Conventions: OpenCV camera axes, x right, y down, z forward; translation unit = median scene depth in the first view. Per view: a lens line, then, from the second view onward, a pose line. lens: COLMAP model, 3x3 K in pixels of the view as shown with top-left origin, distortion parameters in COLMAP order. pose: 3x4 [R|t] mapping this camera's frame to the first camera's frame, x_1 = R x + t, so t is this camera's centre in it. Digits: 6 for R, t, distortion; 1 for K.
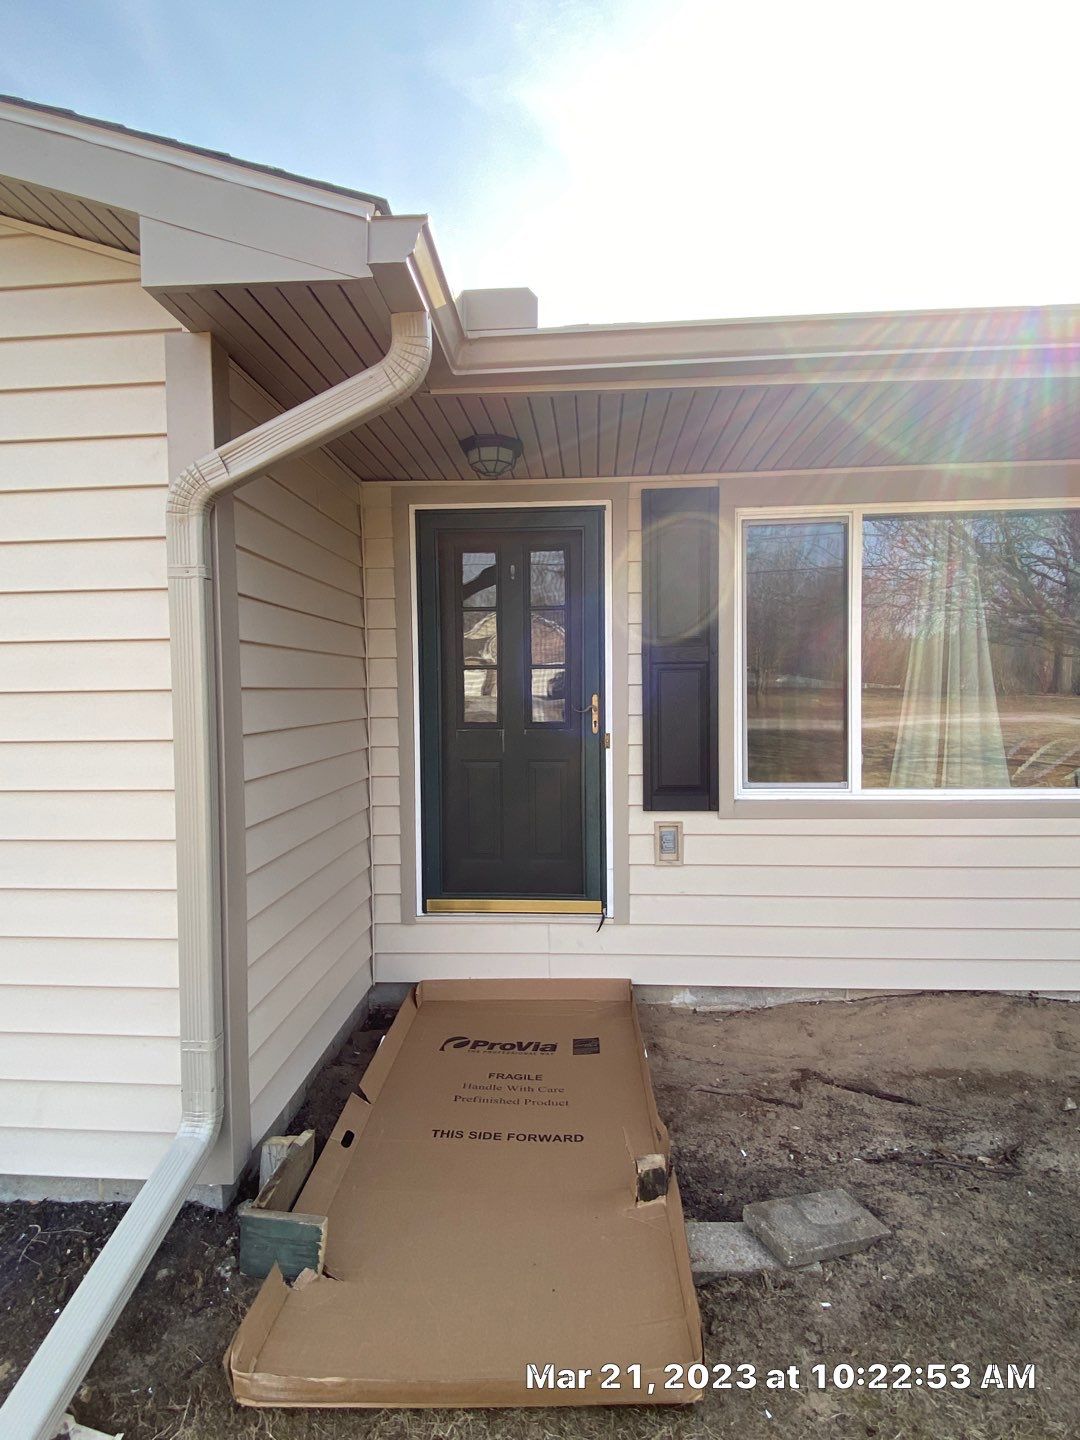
lens RADIAL K [[826.2, 0, 540.0], [0, 826.2, 720.0], [0, 0, 1]] dist [0.003151, -0.022451]
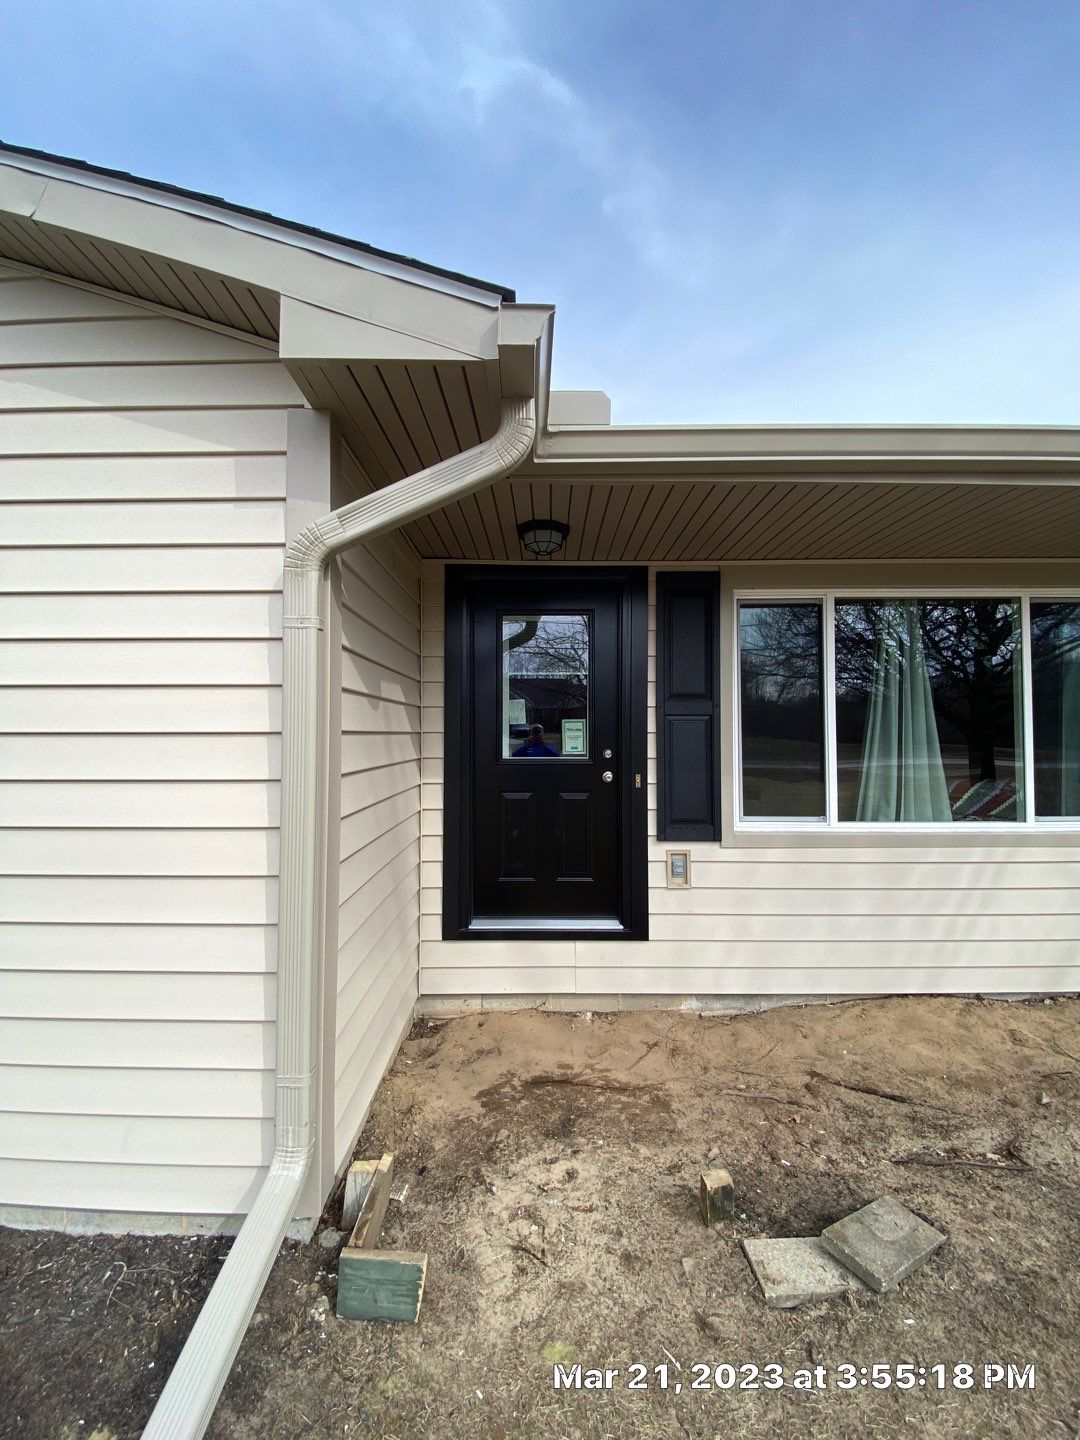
lens RADIAL K [[631.5, 0, 537.3], [0, 631.5, 710.1], [0, 0, 1]] dist [0.001666, -0.019185]
pose [[0.997754, 0.014658, 0.065364, -0.126330], [-0.009518, 0.996887, -0.078263, -0.003480], [-0.066308, 0.077465, 0.994788, 0.125146]]
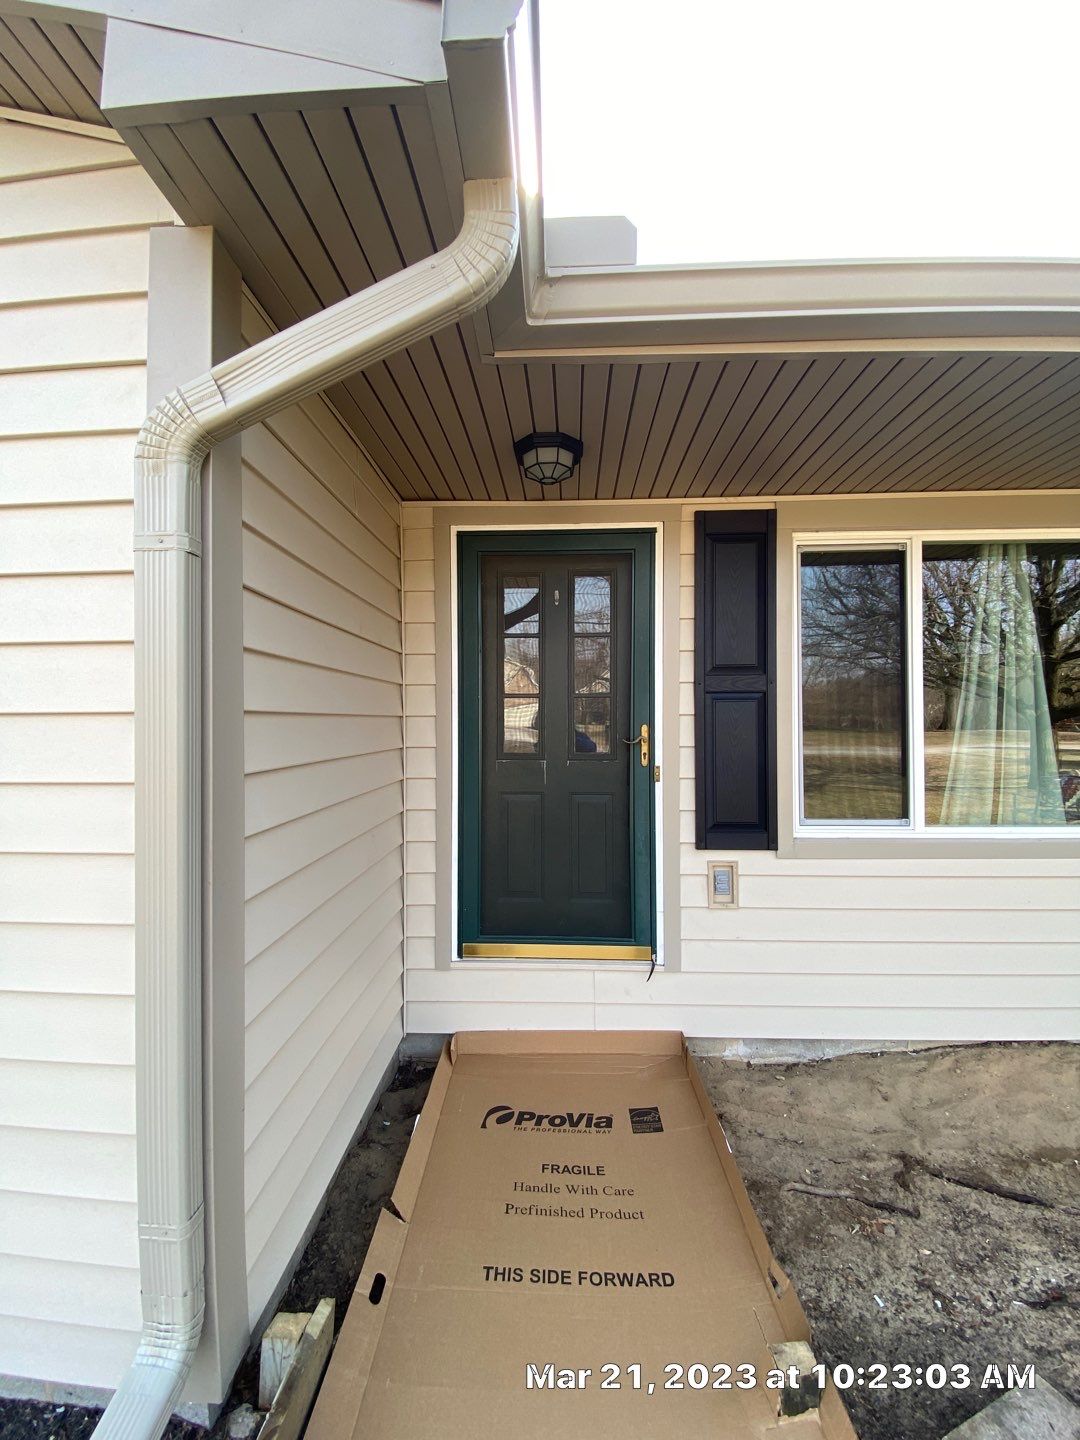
lens RADIAL K [[622.3, 0, 535.5], [0, 622.3, 715.0], [0, 0, 1]] dist [-0.001349, -0.015809]
pose [[0.999726, 0.007654, 0.022130, -0.088650], [-0.006537, 0.998721, -0.050132, -0.007154], [-0.022485, 0.049973, 0.998497, 0.344619]]
